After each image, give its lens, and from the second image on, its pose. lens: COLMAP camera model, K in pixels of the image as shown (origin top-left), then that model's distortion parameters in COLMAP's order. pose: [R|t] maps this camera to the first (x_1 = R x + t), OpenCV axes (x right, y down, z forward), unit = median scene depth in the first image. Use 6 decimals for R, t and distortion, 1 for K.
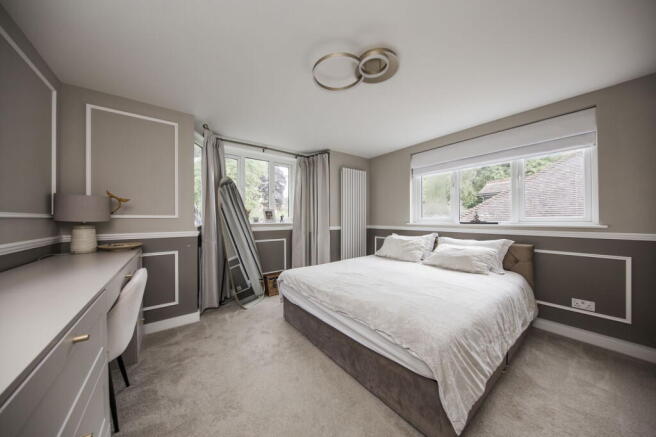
lens RADIAL K [[215.5, 0, 330.4], [0, 215.5, 217.5], [0, 0, 1]] dist [-0.000290, -0.000110]
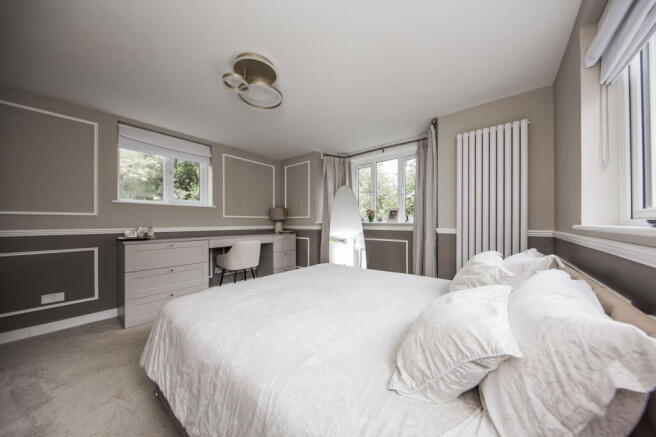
lens RADIAL K [[215.5, 0, 329.4], [0, 215.5, 221.1], [0, 0, 1]] dist [-0.000290, -0.000110]
pose [[0.228328, 0.001007, -0.973584, 0.686158], [0.002454, 0.999996, 0.001610, 0.019043], [0.973581, -0.002757, 0.228325, 0.576189]]
